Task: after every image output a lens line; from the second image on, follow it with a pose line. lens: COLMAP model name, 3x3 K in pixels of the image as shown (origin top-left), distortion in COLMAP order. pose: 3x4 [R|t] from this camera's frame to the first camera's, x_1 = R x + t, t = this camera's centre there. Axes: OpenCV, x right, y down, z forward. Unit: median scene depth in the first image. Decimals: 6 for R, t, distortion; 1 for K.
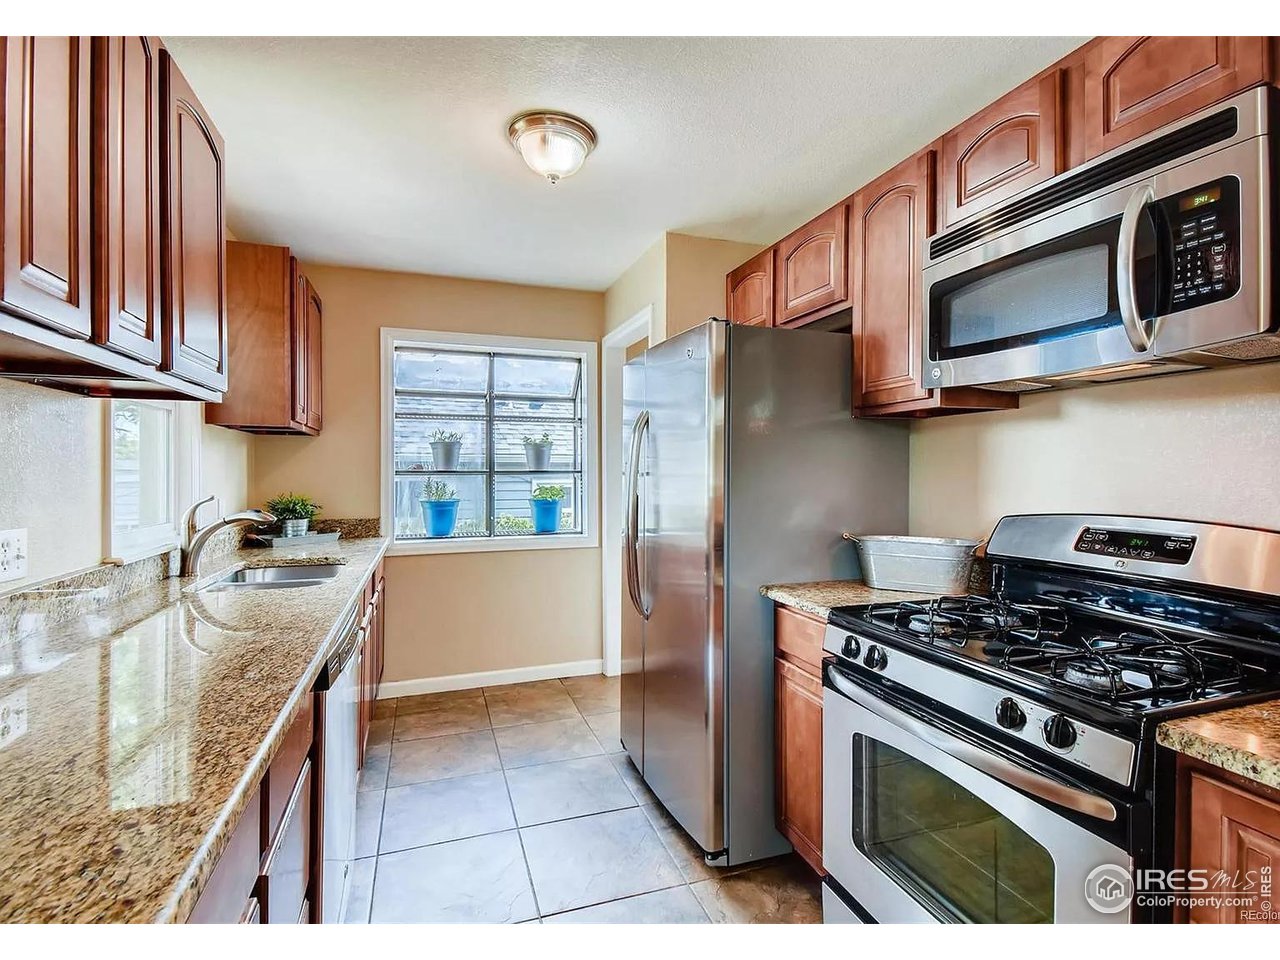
lens RADIAL K [[630.9, 0, 634.2], [0, 630.9, 471.0], [0, 0, 1]] dist [0.004727, -0.002868]
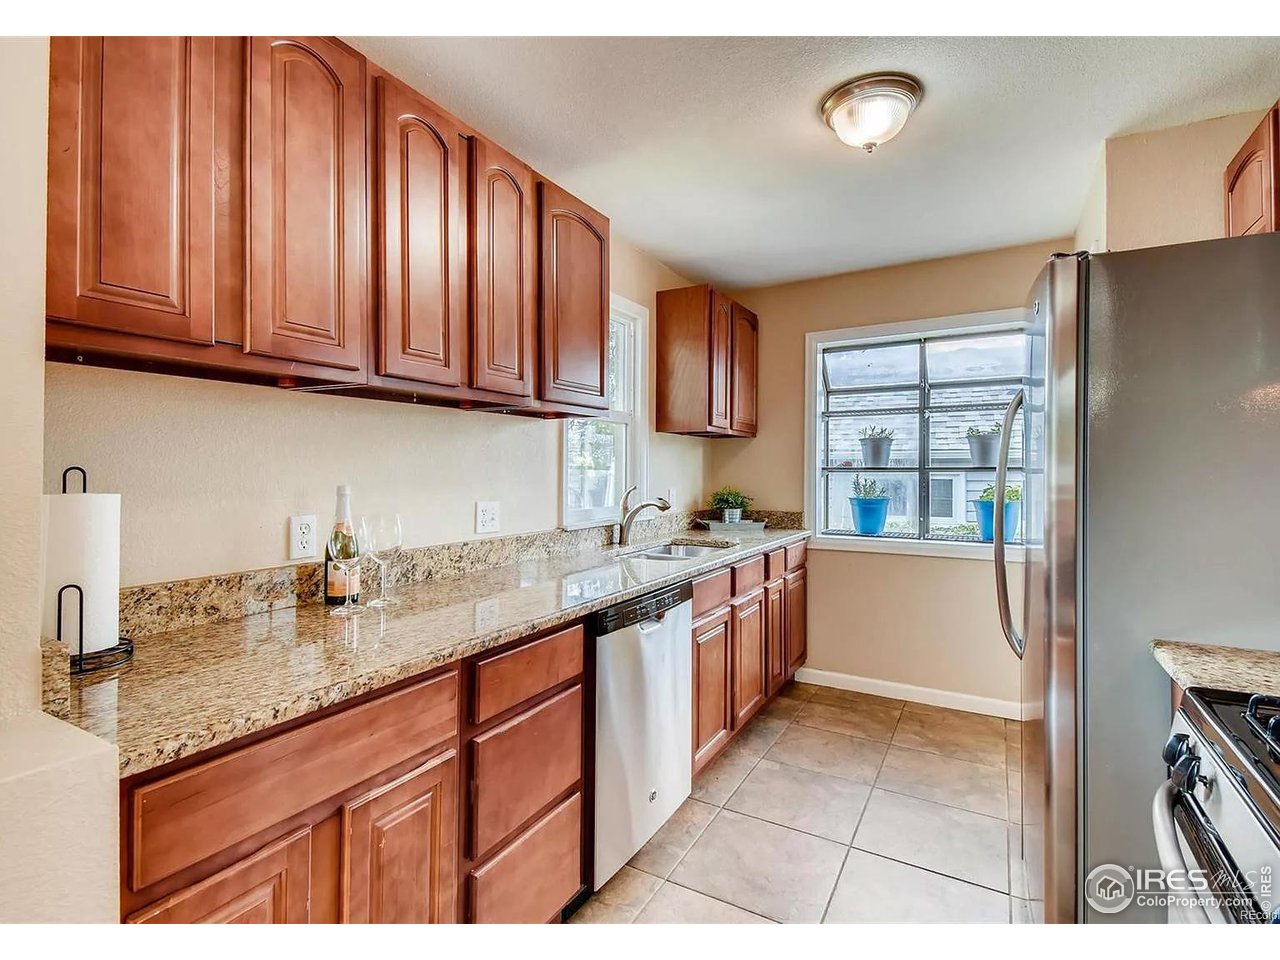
lens RADIAL K [[630.9, 0, 634.4], [0, 630.9, 460.6], [0, 0, 1]] dist [0.004727, -0.002868]
pose [[0.623101, -0.010574, -0.782070, 0.256819], [-0.000791, 0.999900, -0.014149, 0.003298], [0.782141, 0.009435, 0.623030, 0.113434]]
